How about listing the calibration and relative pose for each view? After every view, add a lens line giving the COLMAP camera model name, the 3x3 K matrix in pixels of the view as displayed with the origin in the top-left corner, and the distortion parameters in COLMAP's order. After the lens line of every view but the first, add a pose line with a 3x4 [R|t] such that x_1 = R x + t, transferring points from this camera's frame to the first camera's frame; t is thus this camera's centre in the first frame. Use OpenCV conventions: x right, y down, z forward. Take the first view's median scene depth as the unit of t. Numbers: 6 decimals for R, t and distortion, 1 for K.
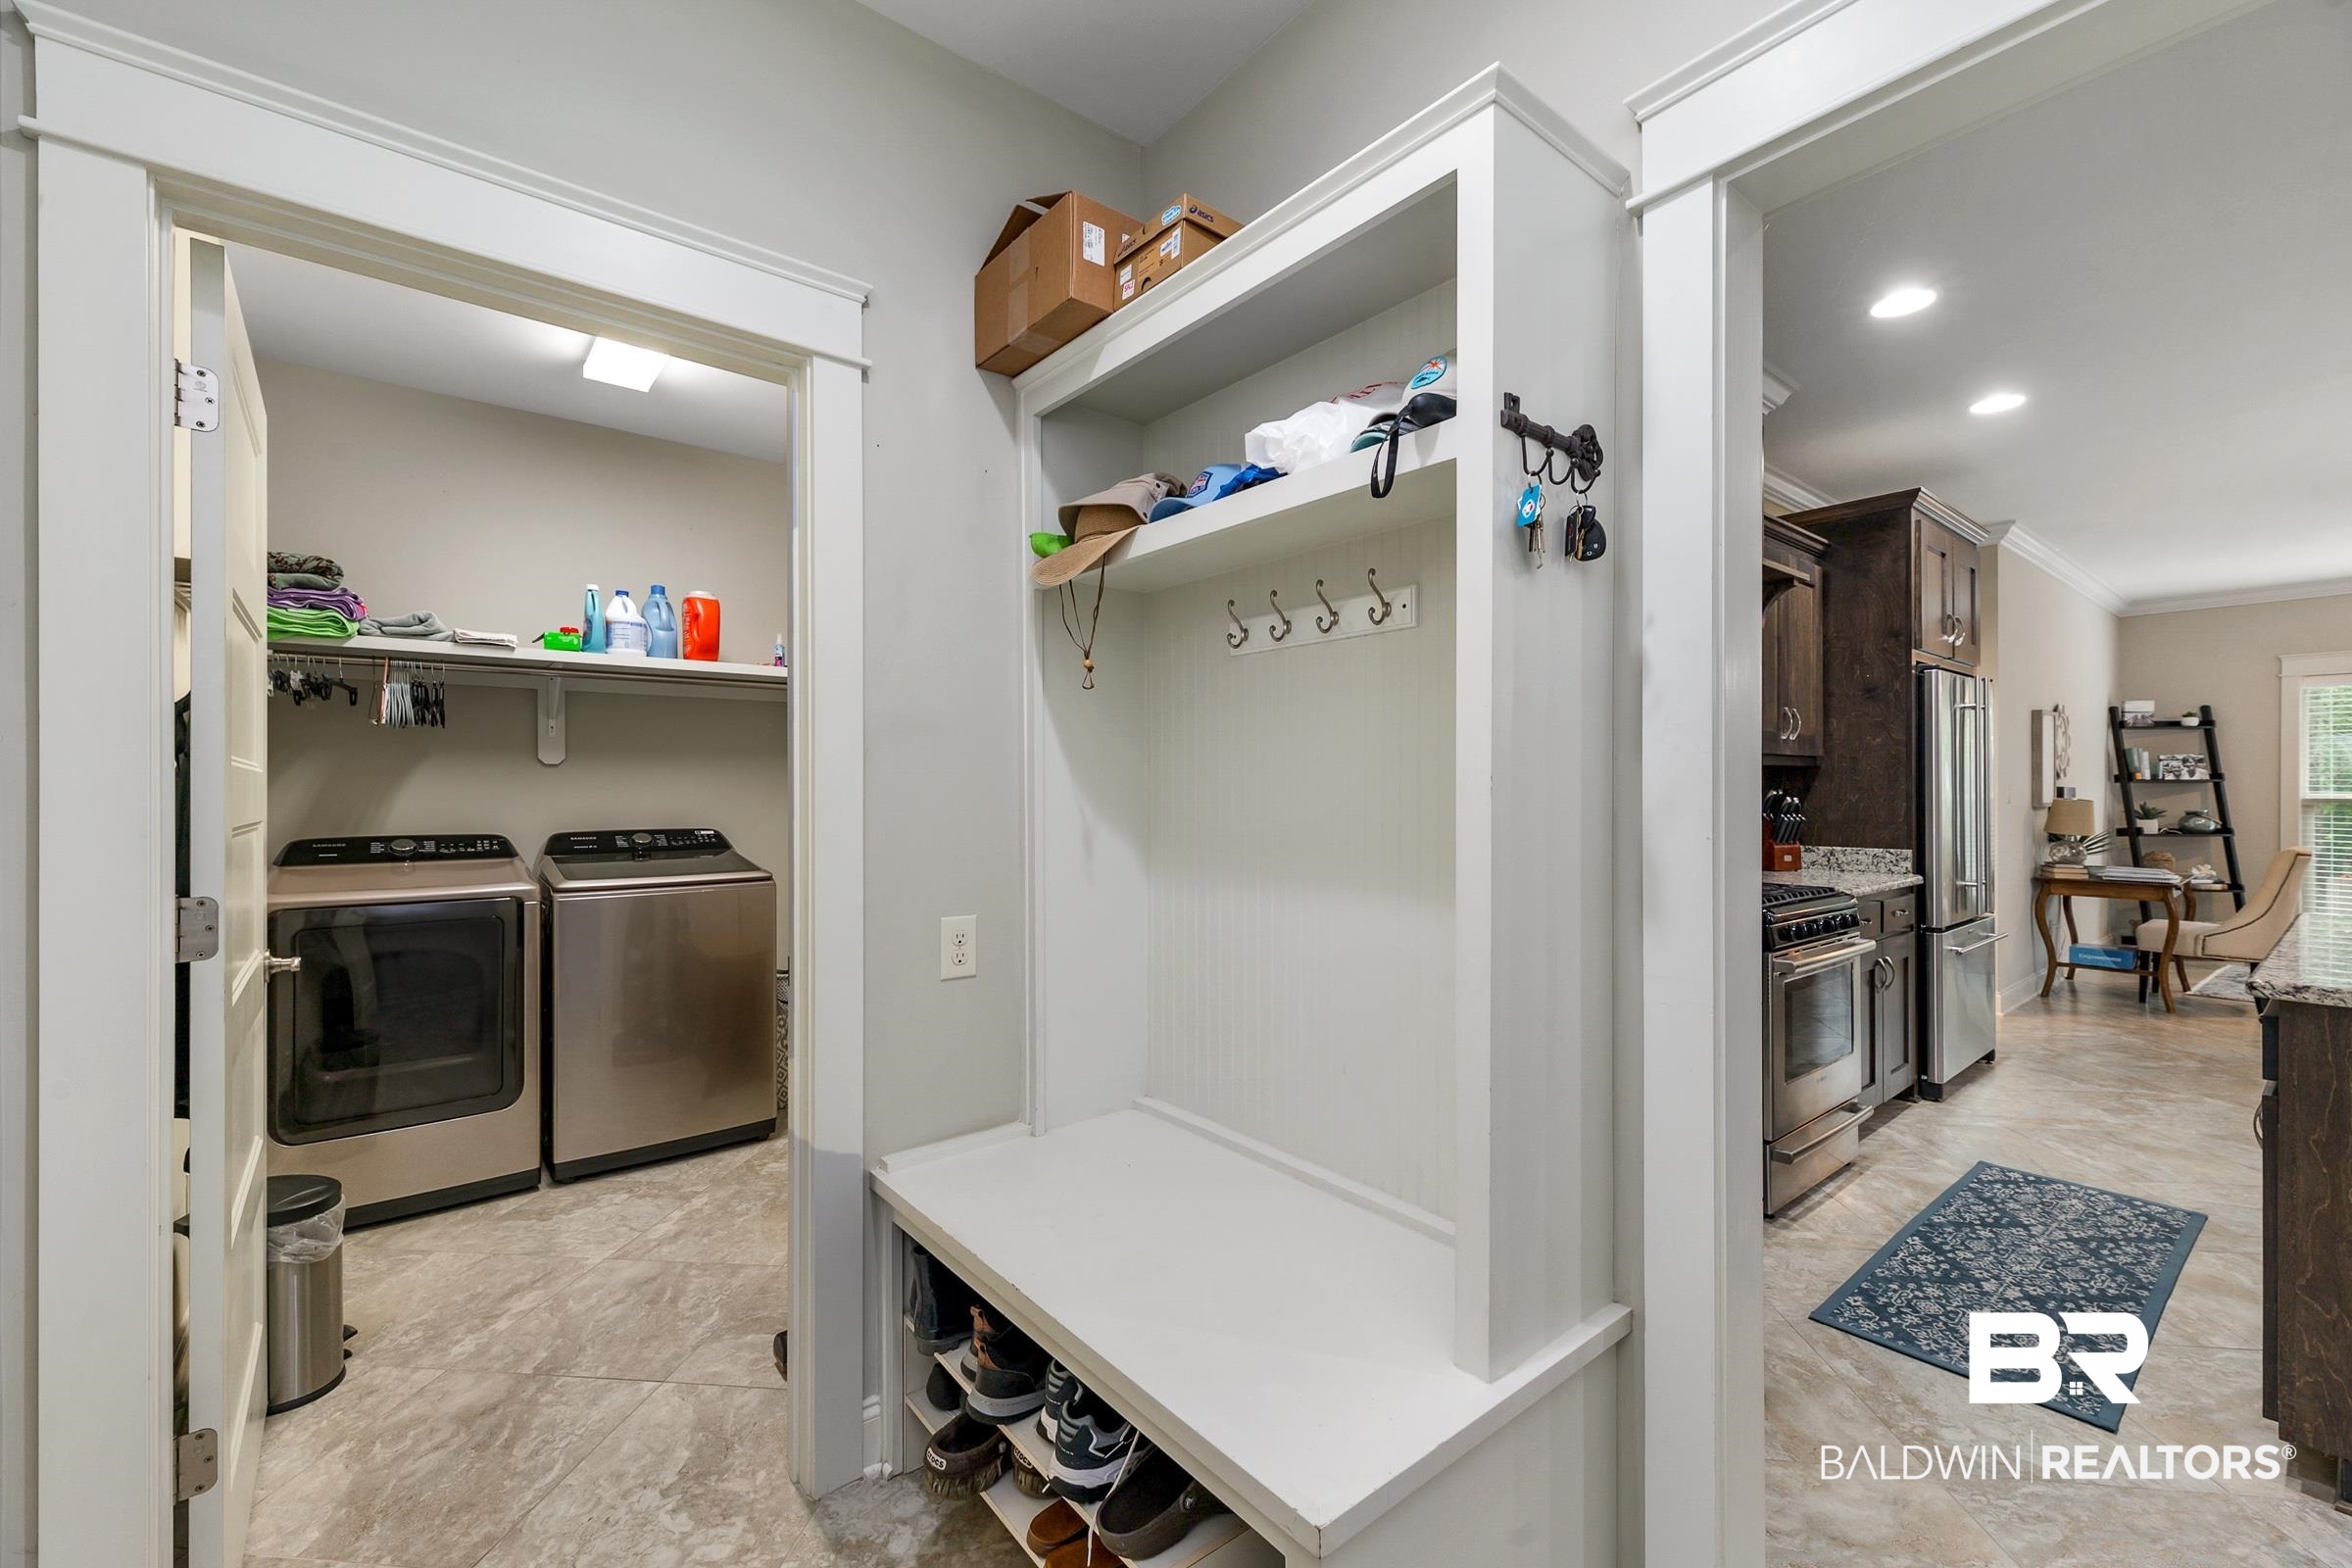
lens RADIAL K [[970.5, 0, 1176.7], [0, 970.5, 791.8], [0, 0, 1]] dist [0.007641, 0.000218]
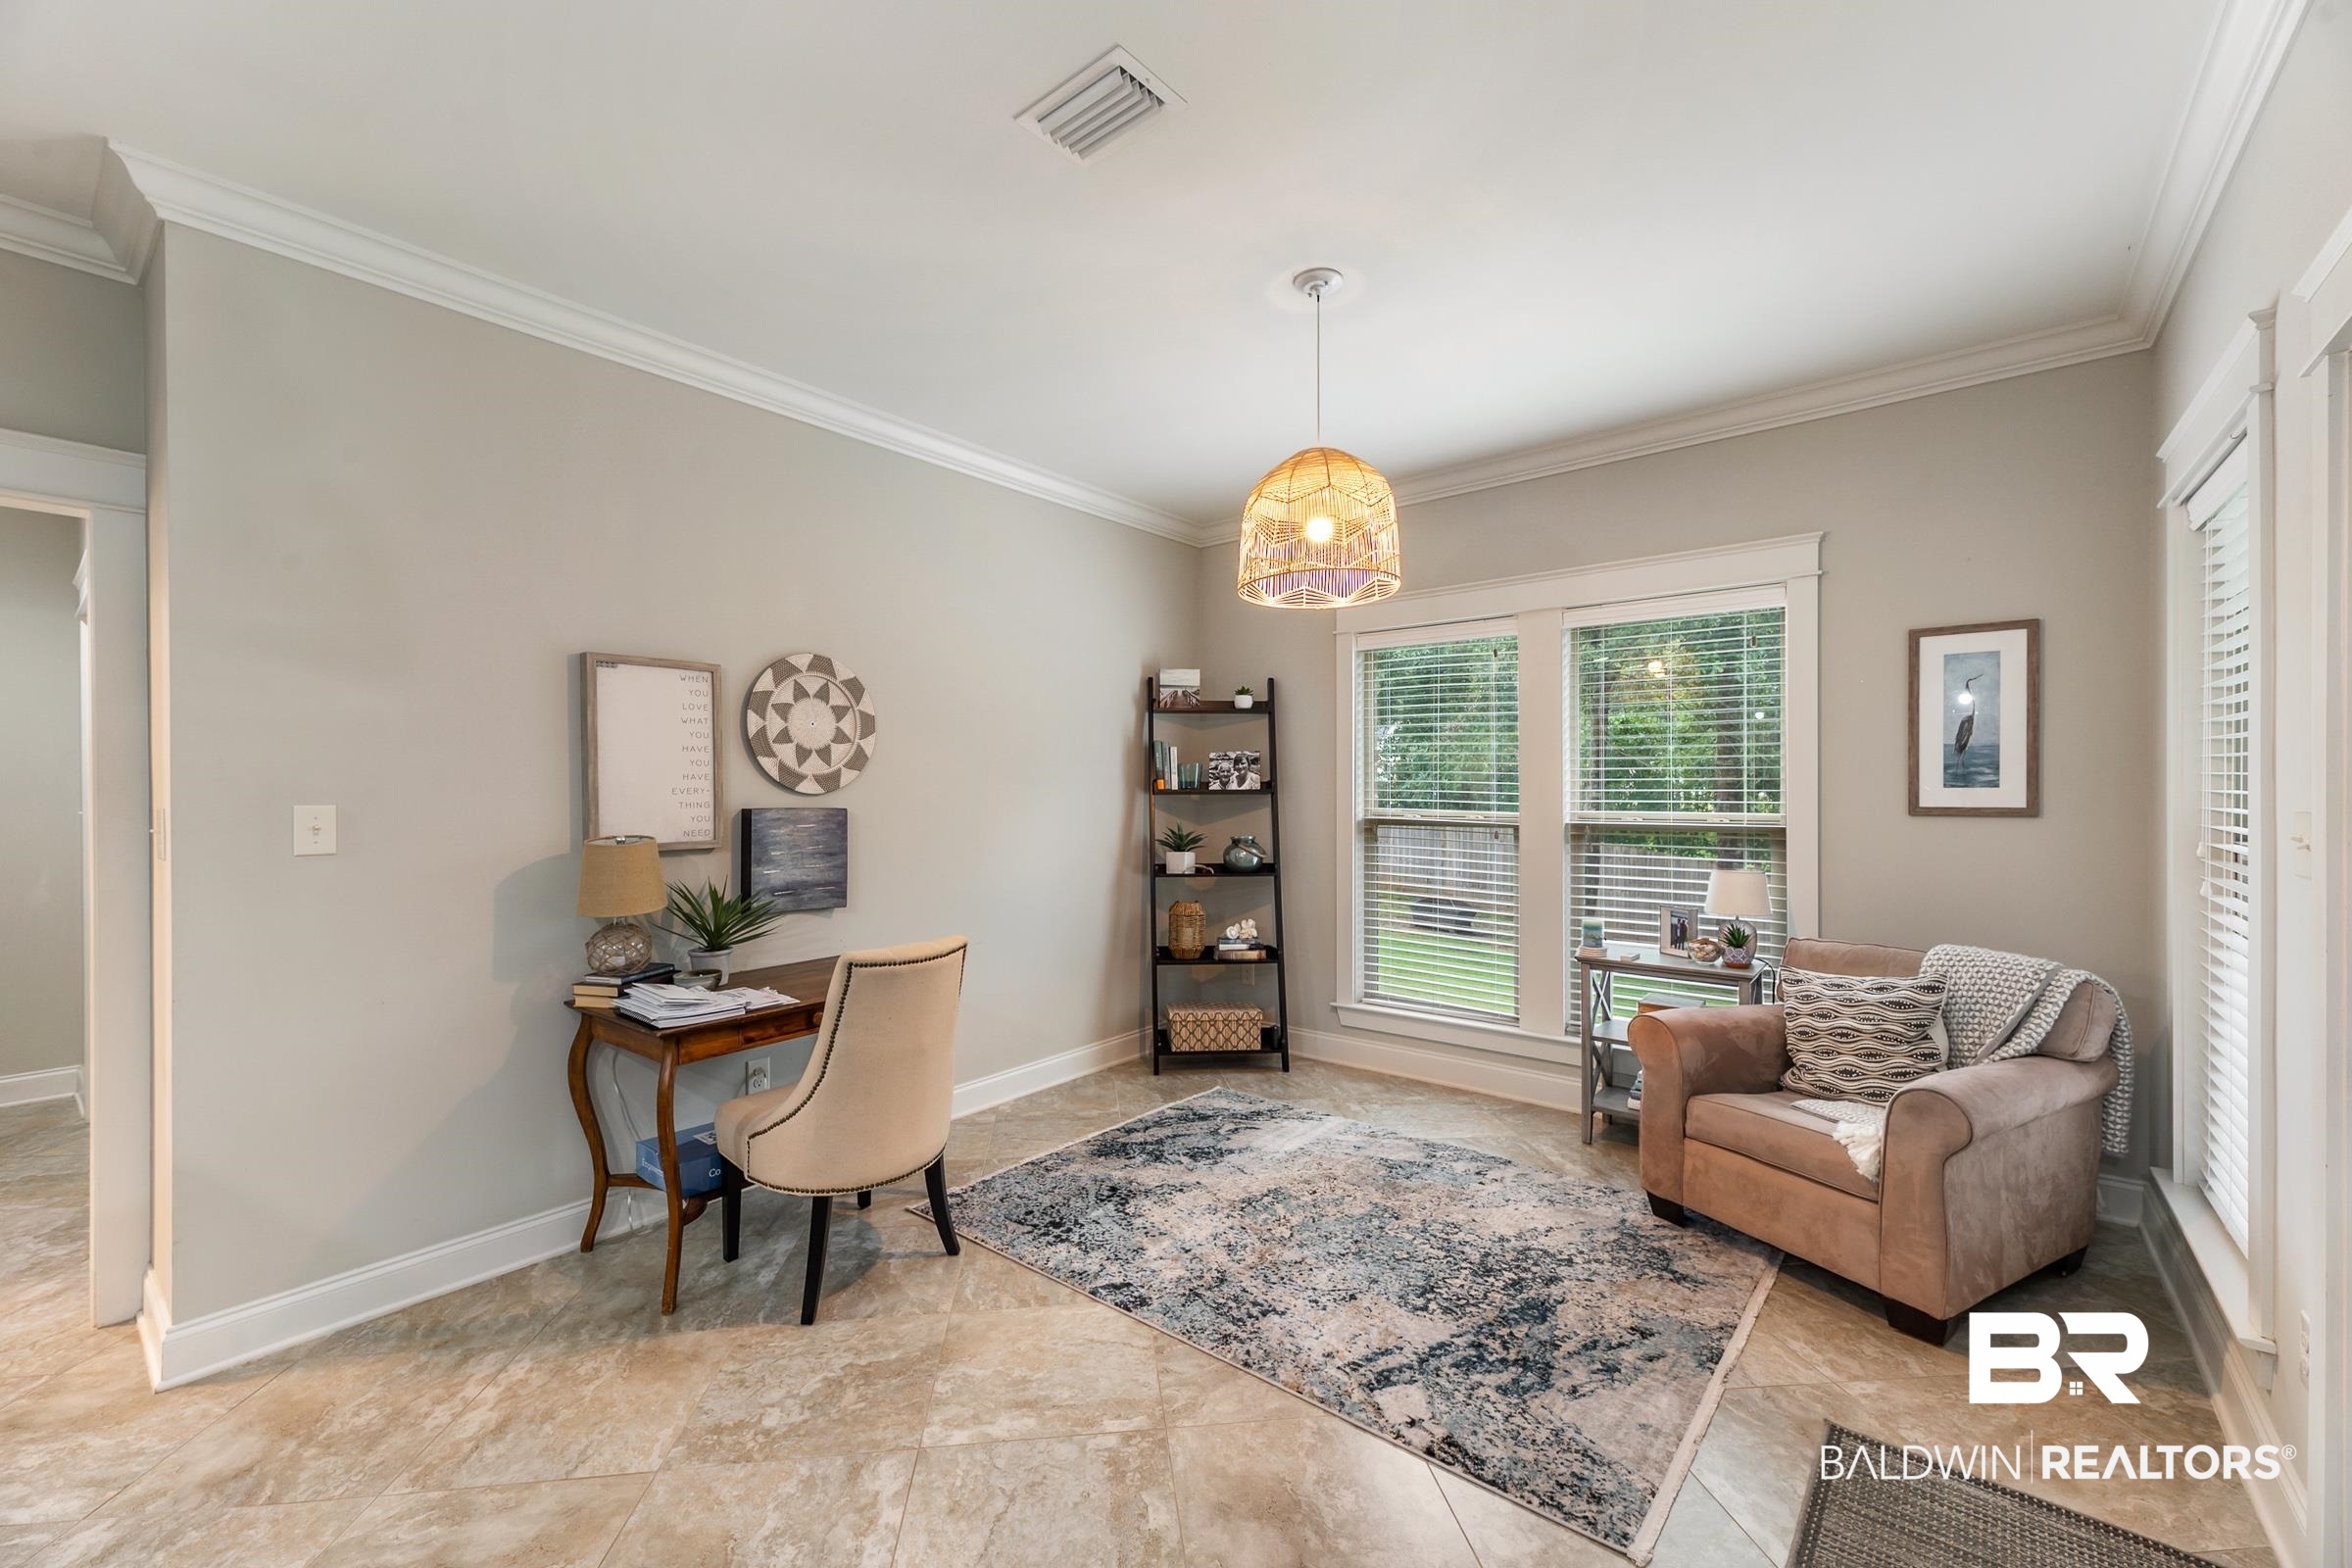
lens RADIAL K [[956.4, 0, 1176.4], [0, 956.4, 797.2], [0, 0, 1]] dist [0.003542, -0.000072]
pose [[0.976296, -0.004413, 0.216396, 0.867978], [0.002605, 0.999959, 0.008638, -0.013165], [-0.216426, -0.007869, 0.976267, 0.386886]]
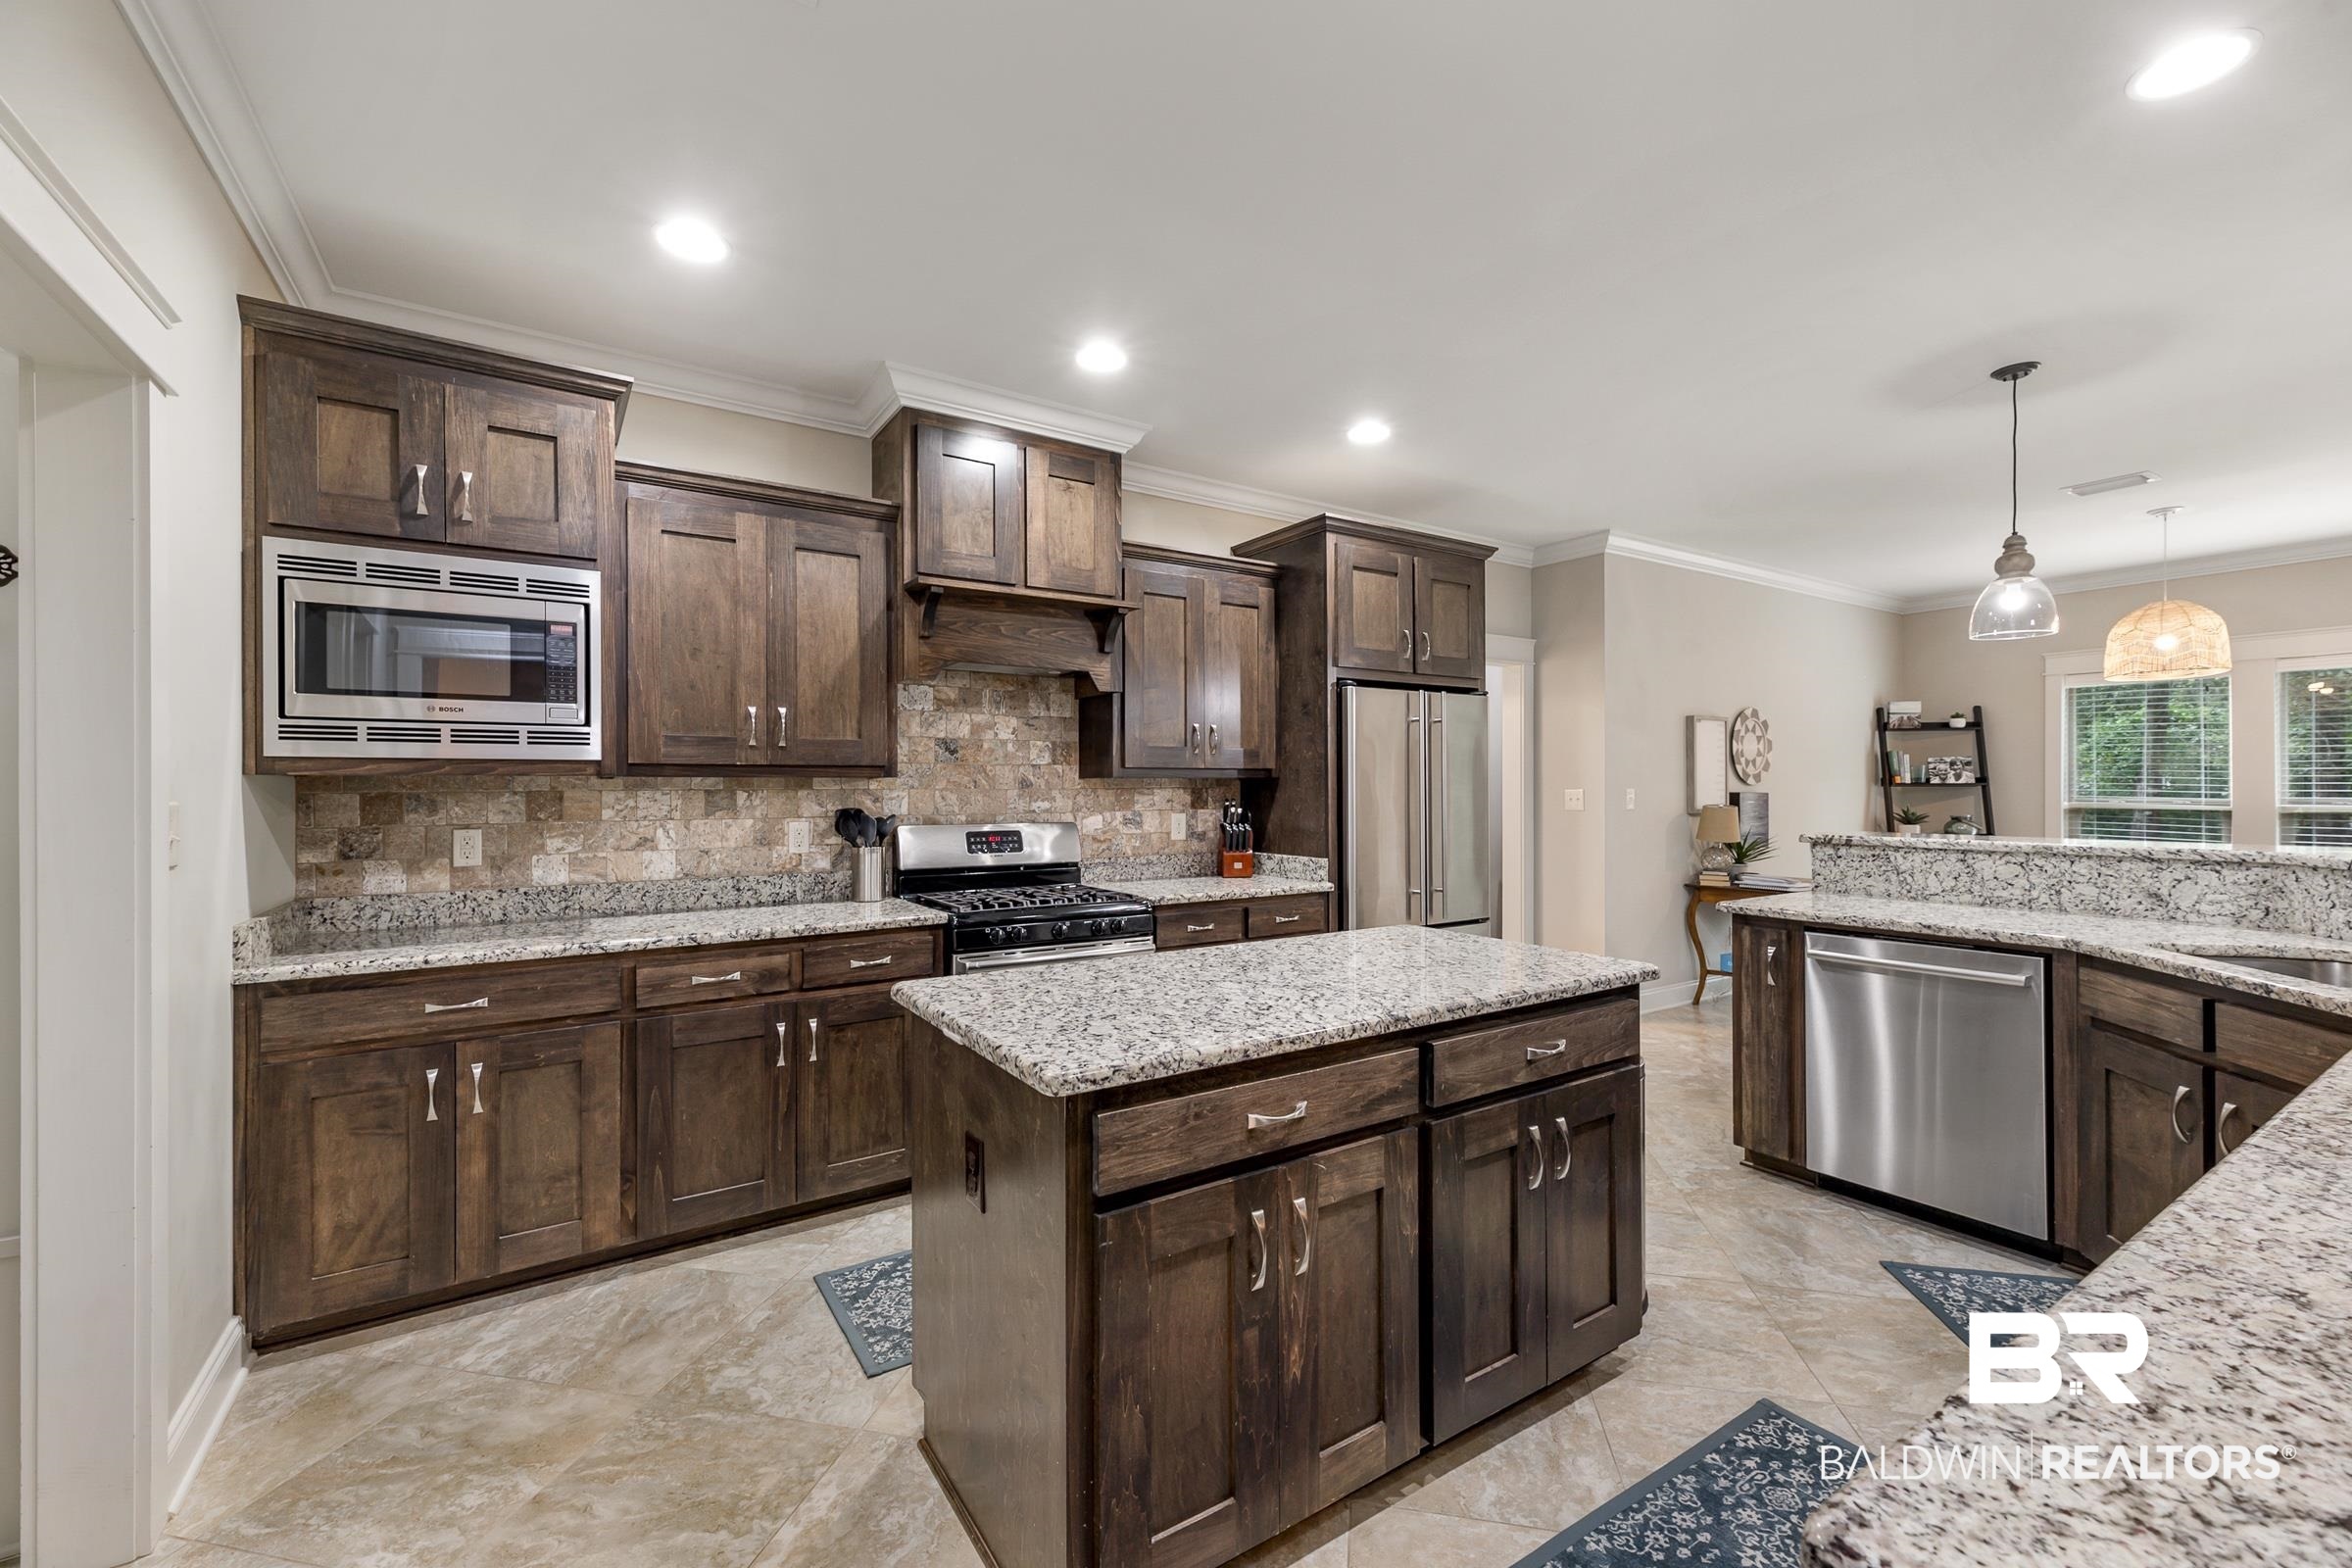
lens RADIAL K [[953.5, 0, 1176.0], [0, 953.5, 784.0], [0, 0, 1]] dist [0.006591, -0.000482]
pose [[0.994186, -0.001368, -0.107672, 0.379569], [0.001047, 0.999995, -0.003037, -0.009719], [0.107675, 0.002907, 0.994182, -0.019305]]
